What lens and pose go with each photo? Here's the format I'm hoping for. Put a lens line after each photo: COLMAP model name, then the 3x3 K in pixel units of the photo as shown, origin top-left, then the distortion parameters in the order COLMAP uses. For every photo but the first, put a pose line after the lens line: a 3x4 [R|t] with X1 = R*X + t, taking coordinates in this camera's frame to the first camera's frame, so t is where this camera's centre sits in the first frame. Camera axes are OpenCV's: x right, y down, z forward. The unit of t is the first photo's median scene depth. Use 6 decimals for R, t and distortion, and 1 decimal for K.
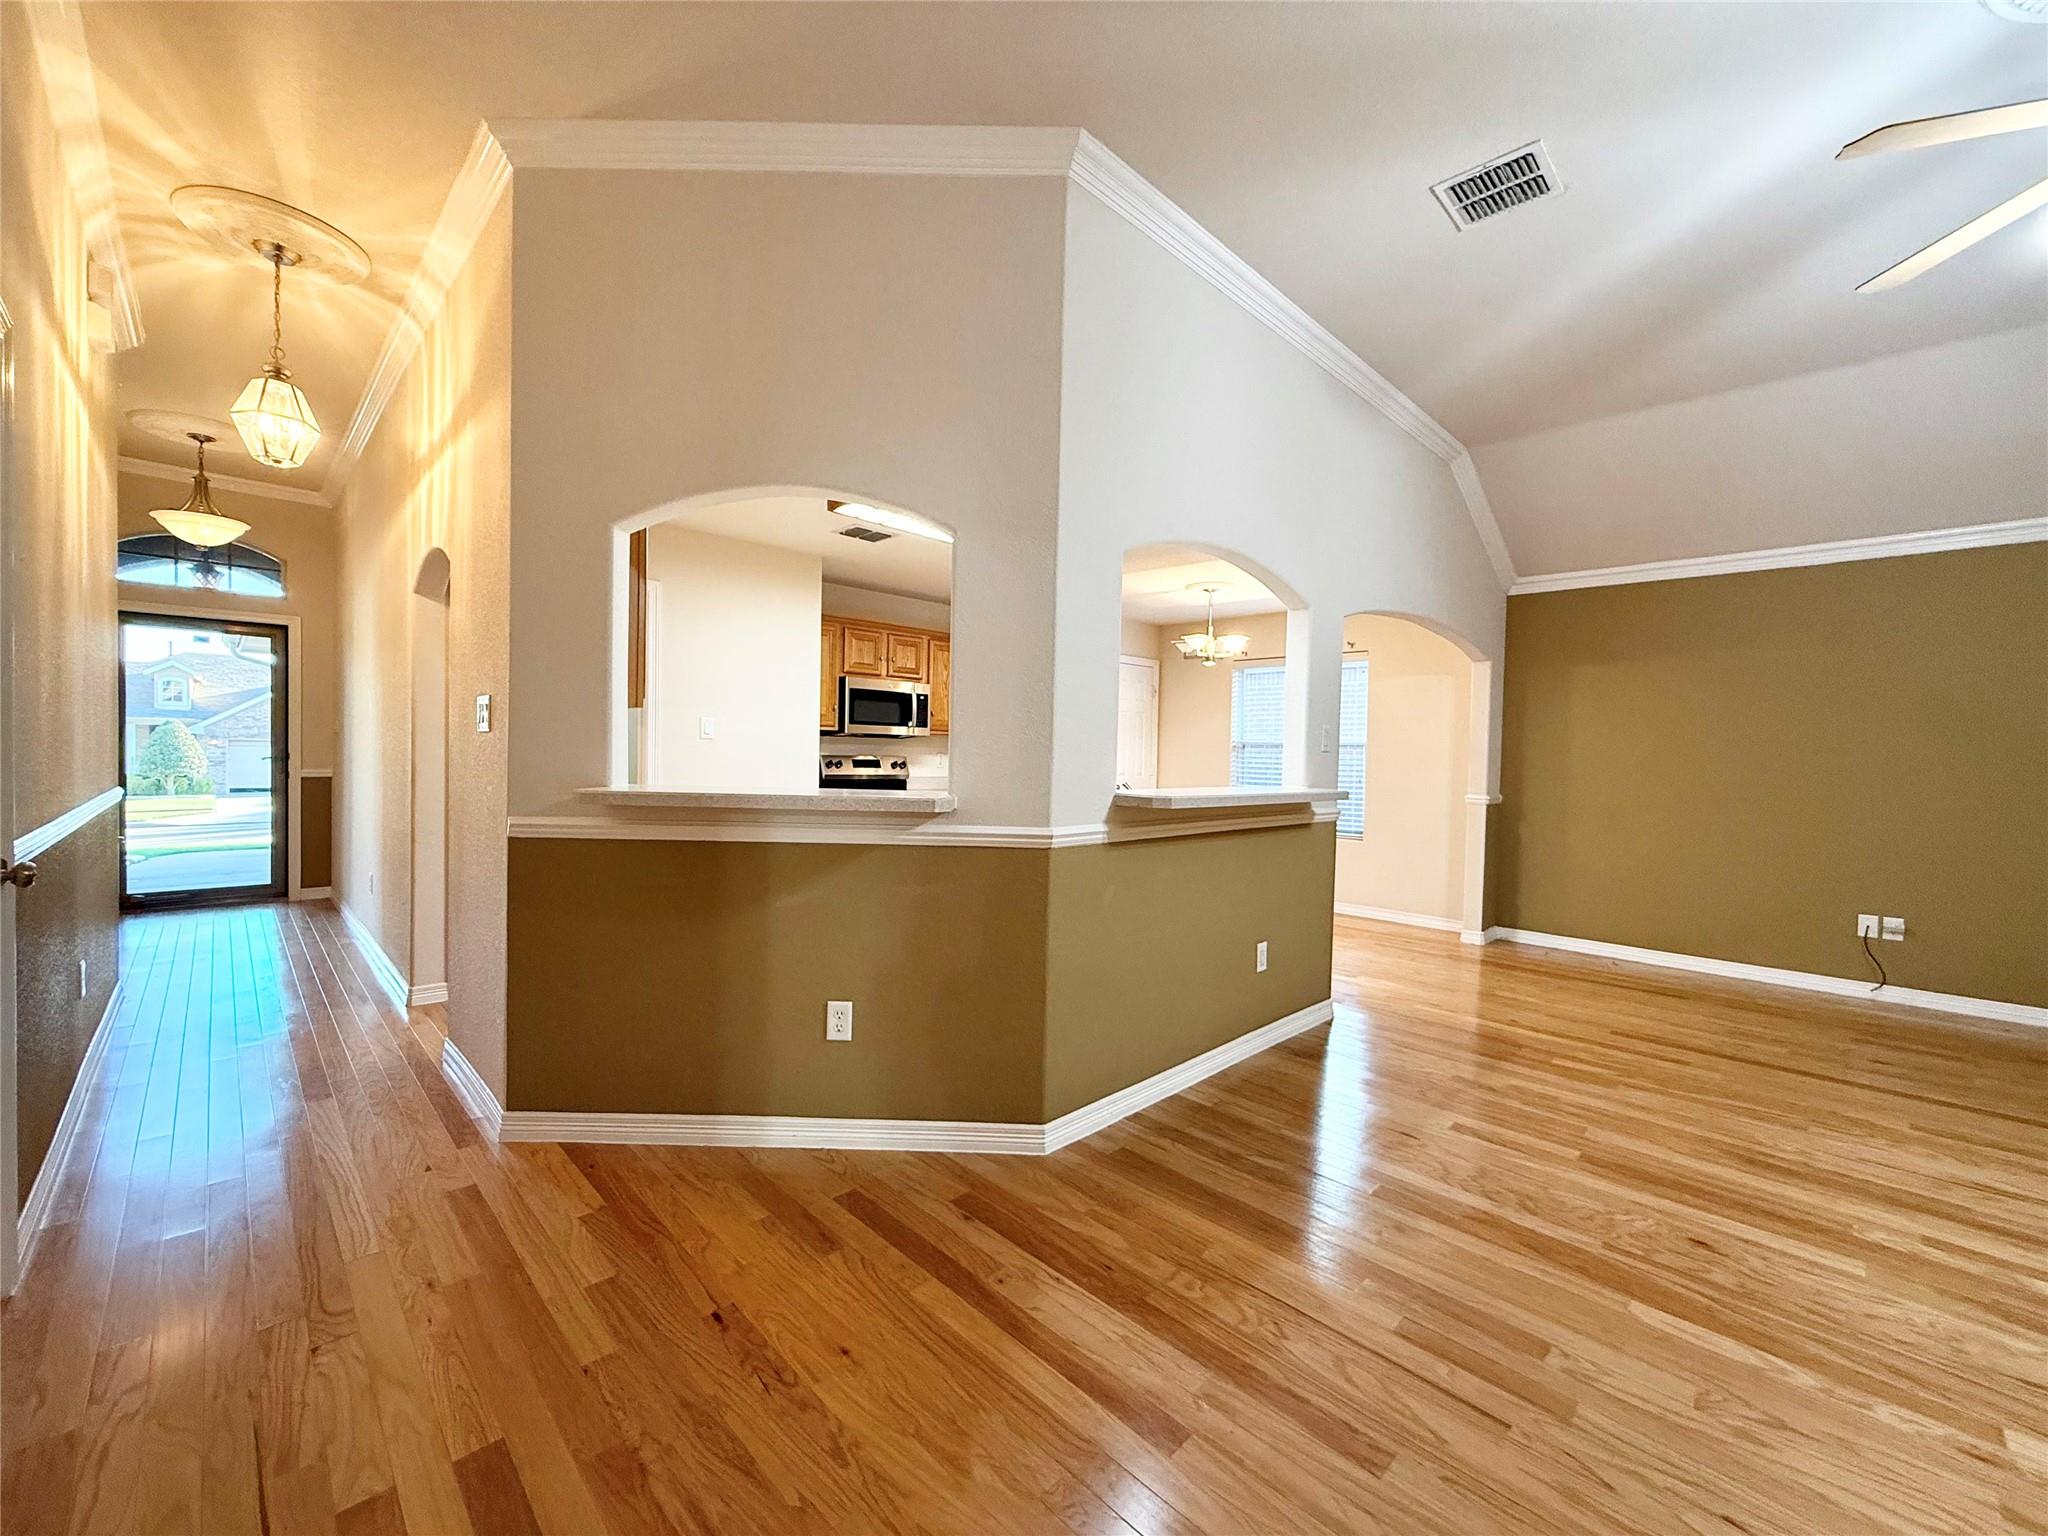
lens RADIAL K [[817.3, 0, 1022.5], [0, 817.3, 767.9], [0, 0, 1]] dist [-0.000110, 0.000356]
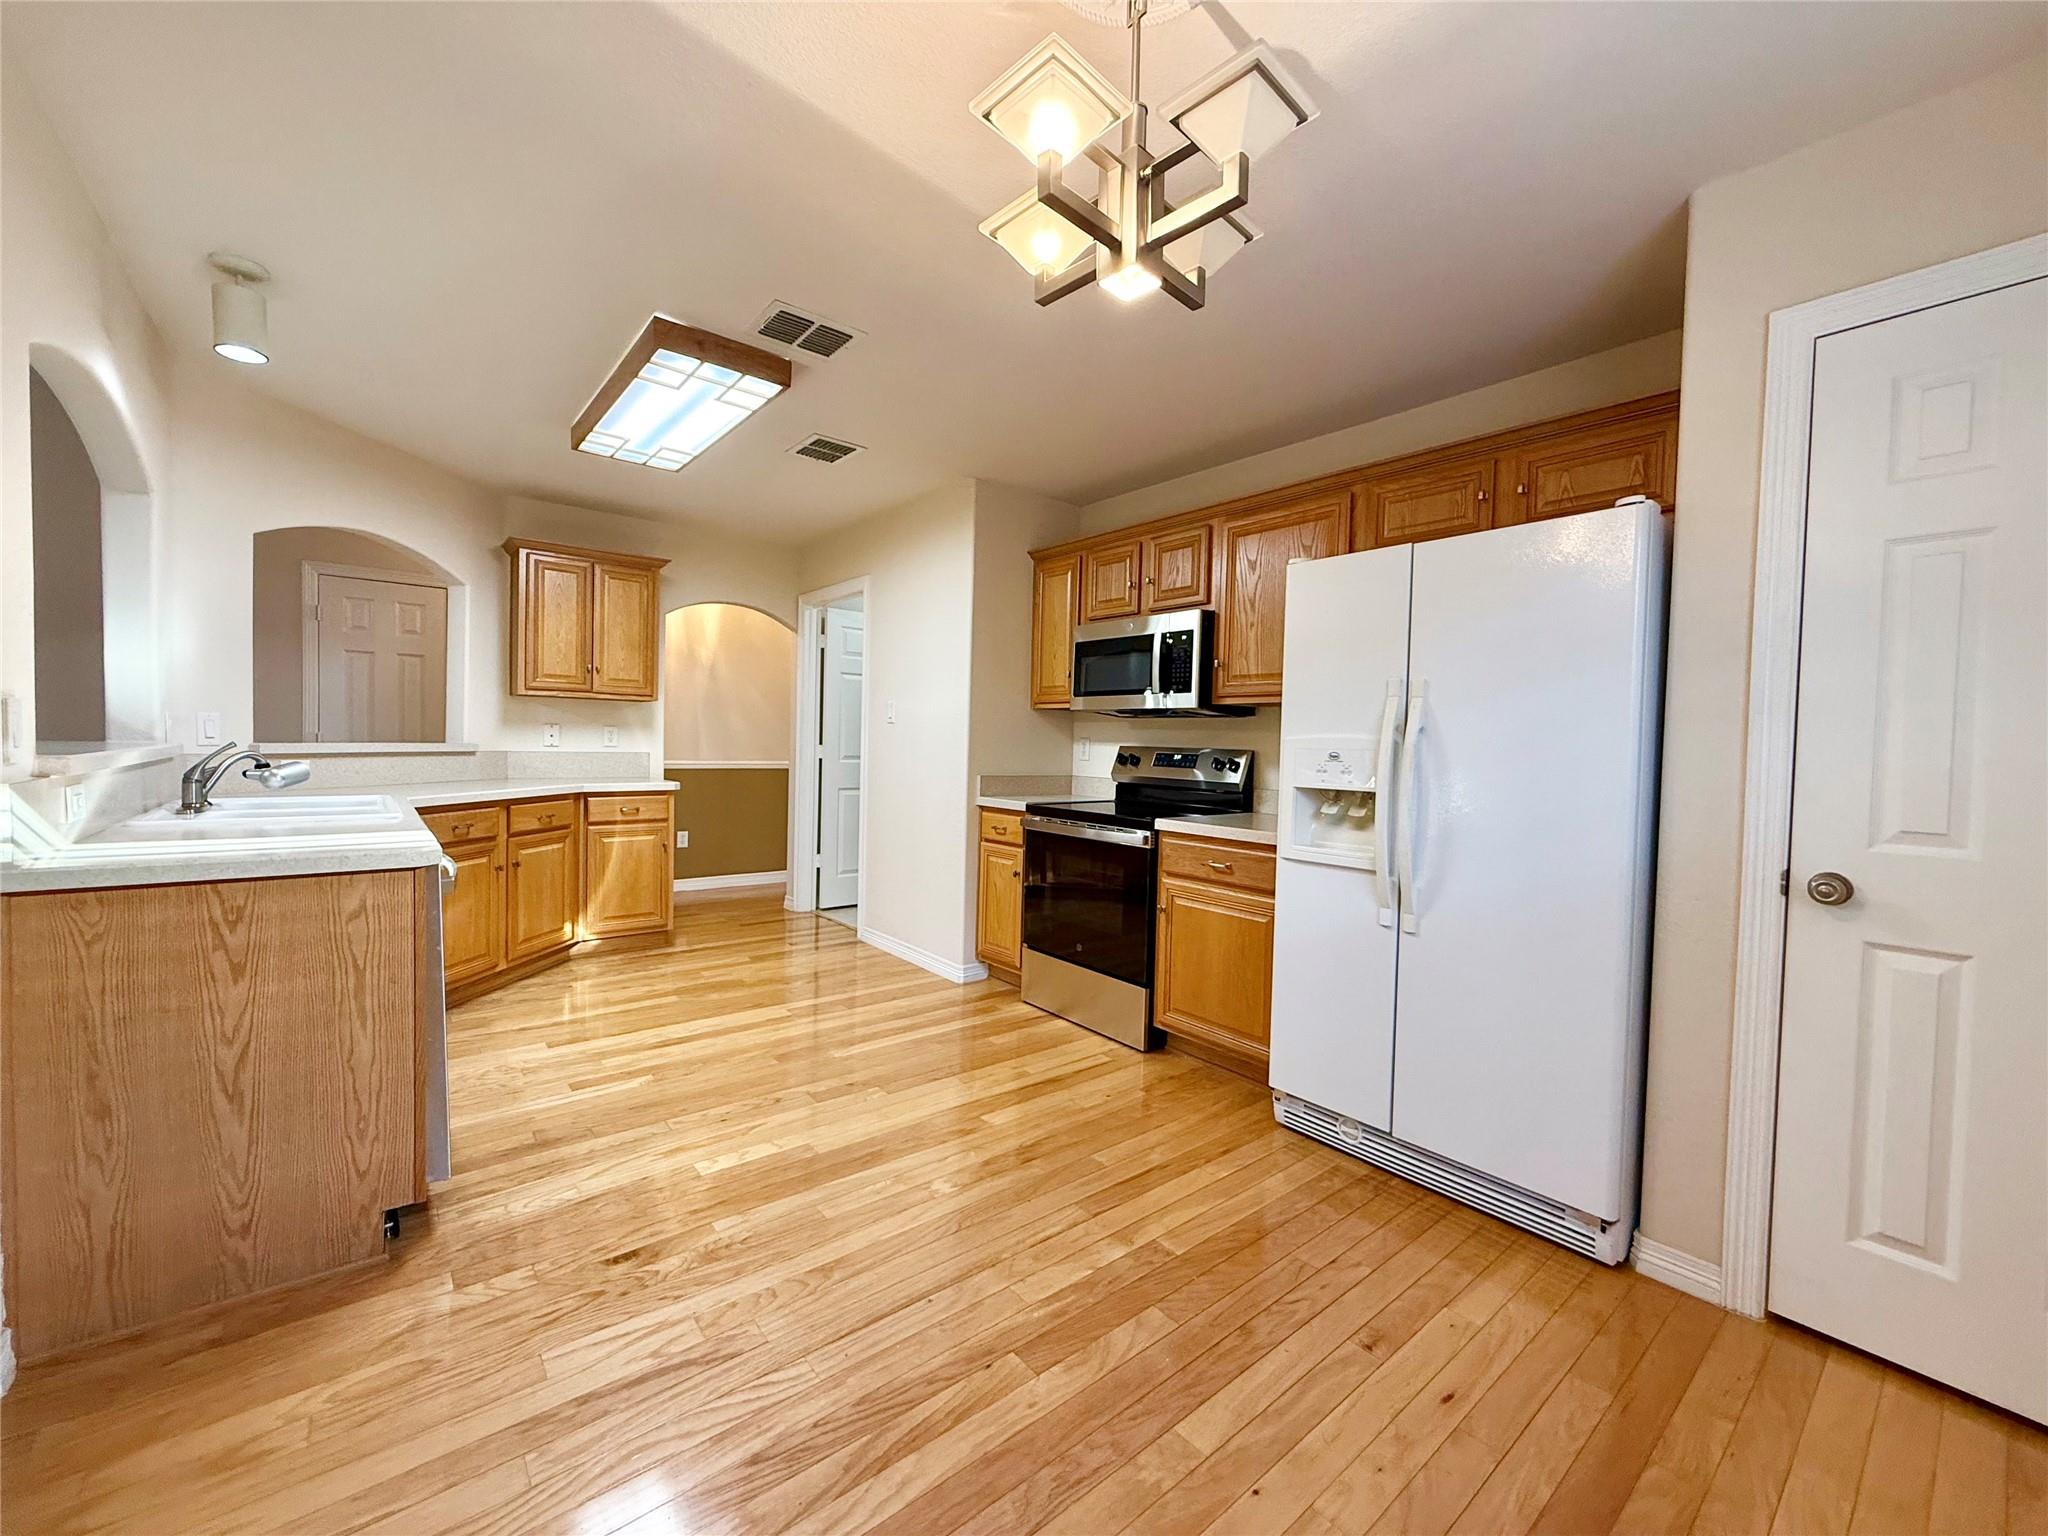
lens RADIAL K [[817.3, 0, 1022.8], [0, 817.3, 765.8], [0, 0, 1]] dist [-0.000110, 0.000356]
pose [[-0.089043, 0.003674, -0.996021, 0.890722], [-0.048965, 0.998768, 0.008062, -0.001300], [0.994823, 0.049488, -0.088754, 1.995847]]
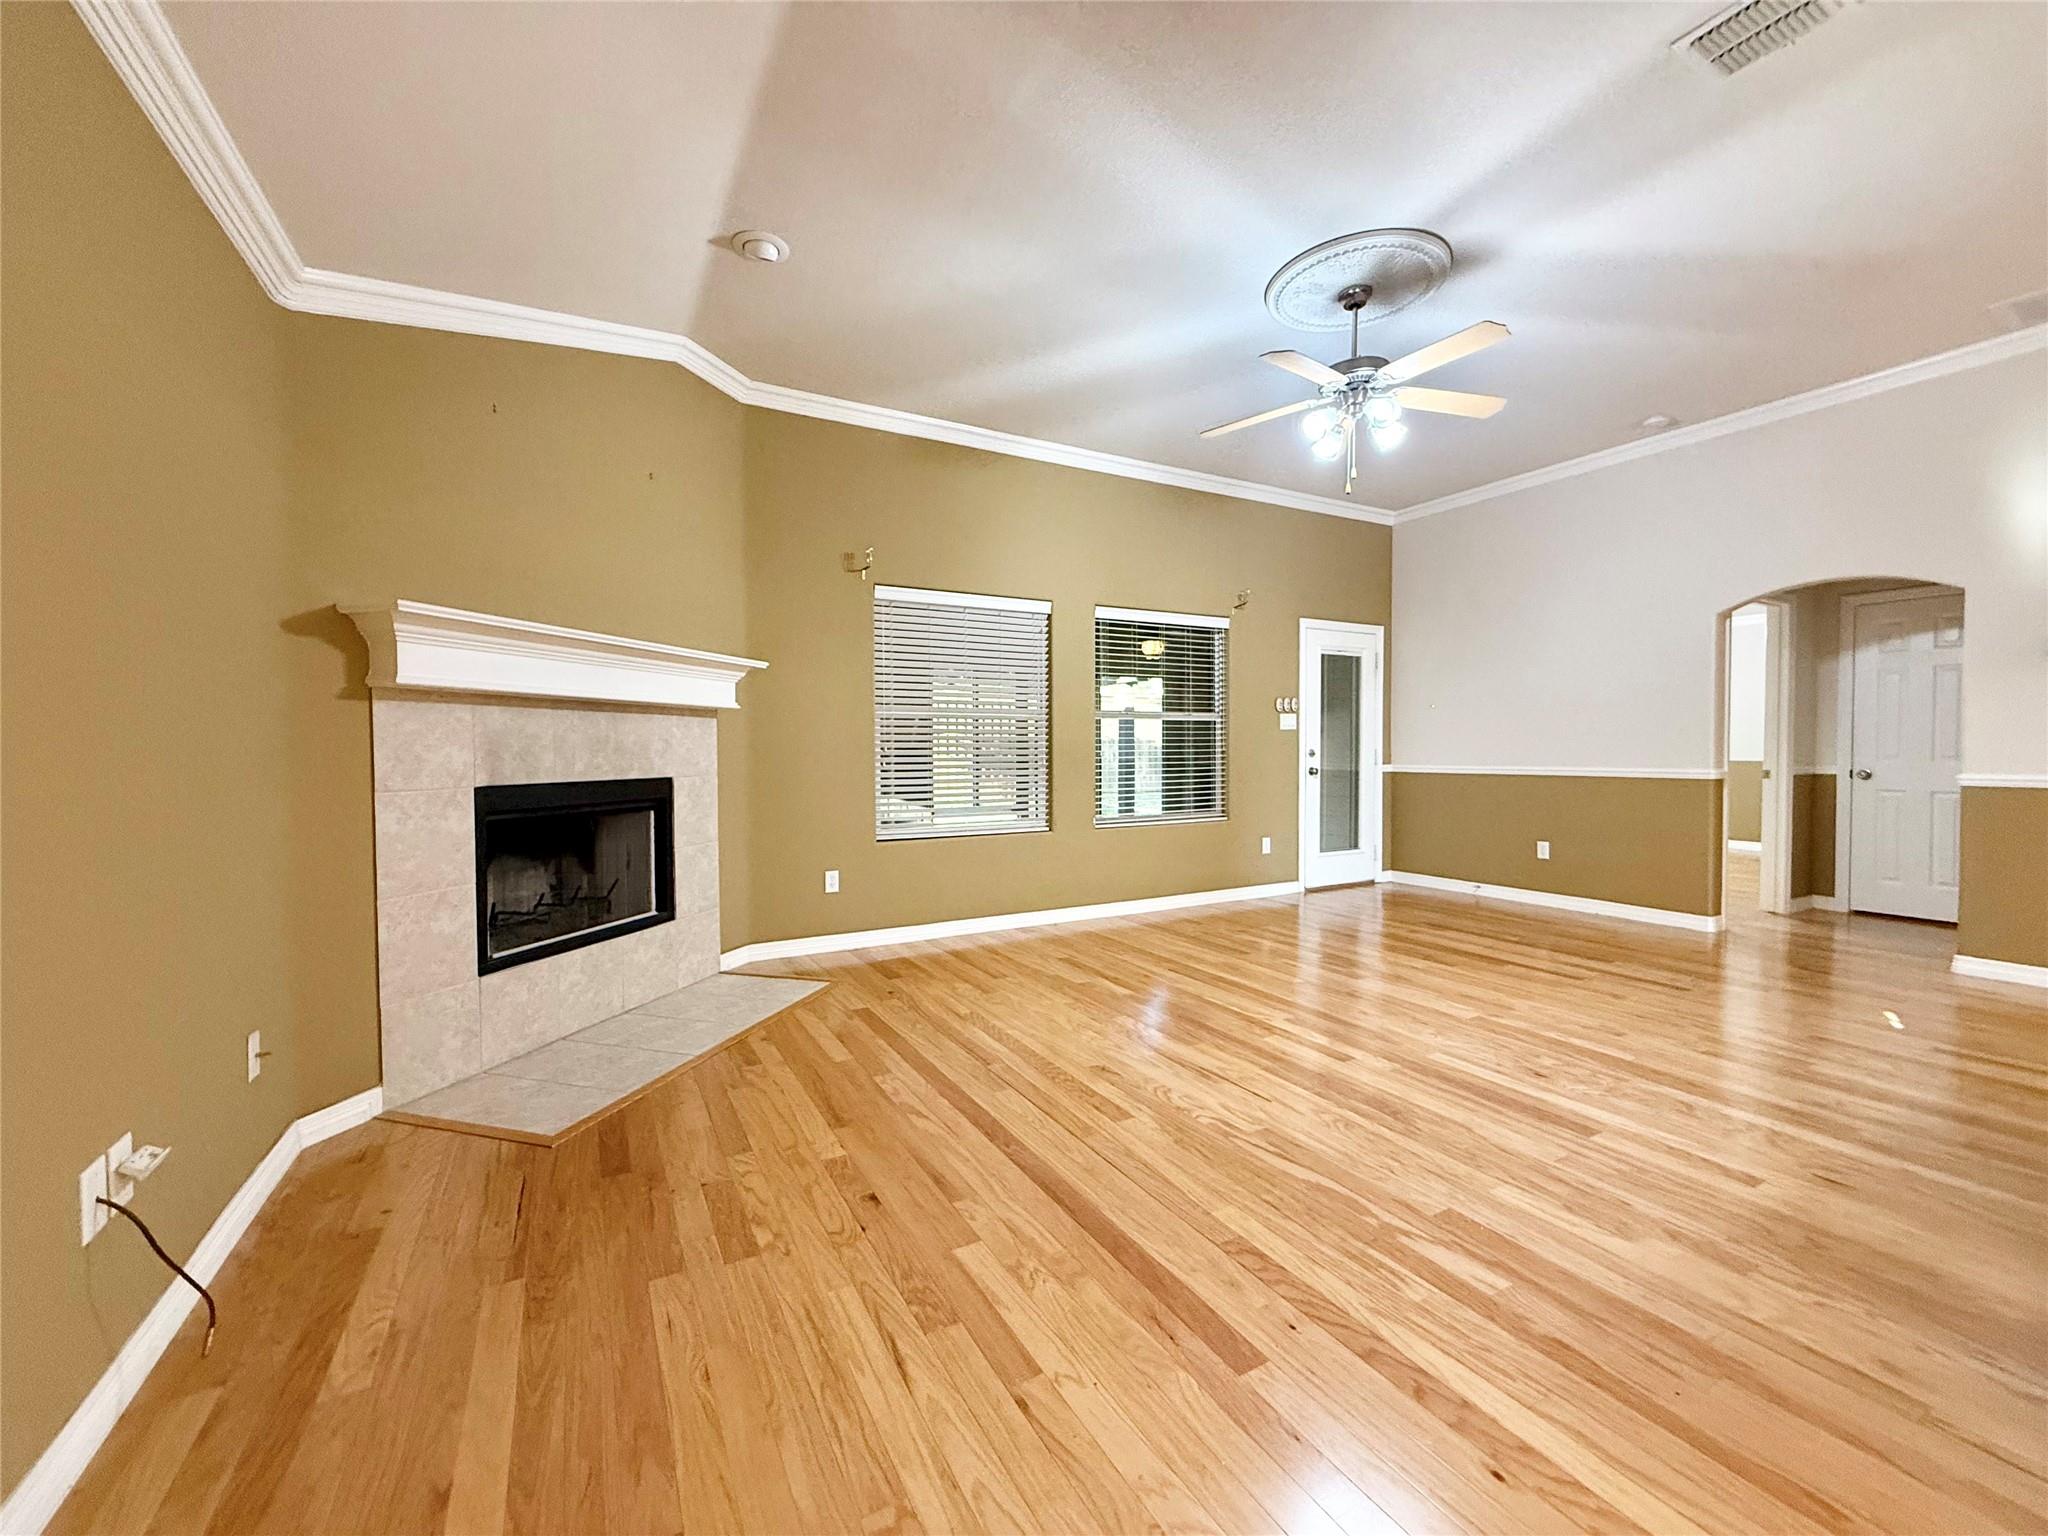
lens RADIAL K [[817.3, 0, 1017.9], [0, 817.3, 766.3], [0, 0, 1]] dist [-0.000110, 0.000356]
pose [[-0.961004, -0.025759, 0.275333, 0.936927], [-0.012301, 0.998649, 0.050494, 0.018006], [-0.276262, 0.045138, -0.960022, 1.801779]]
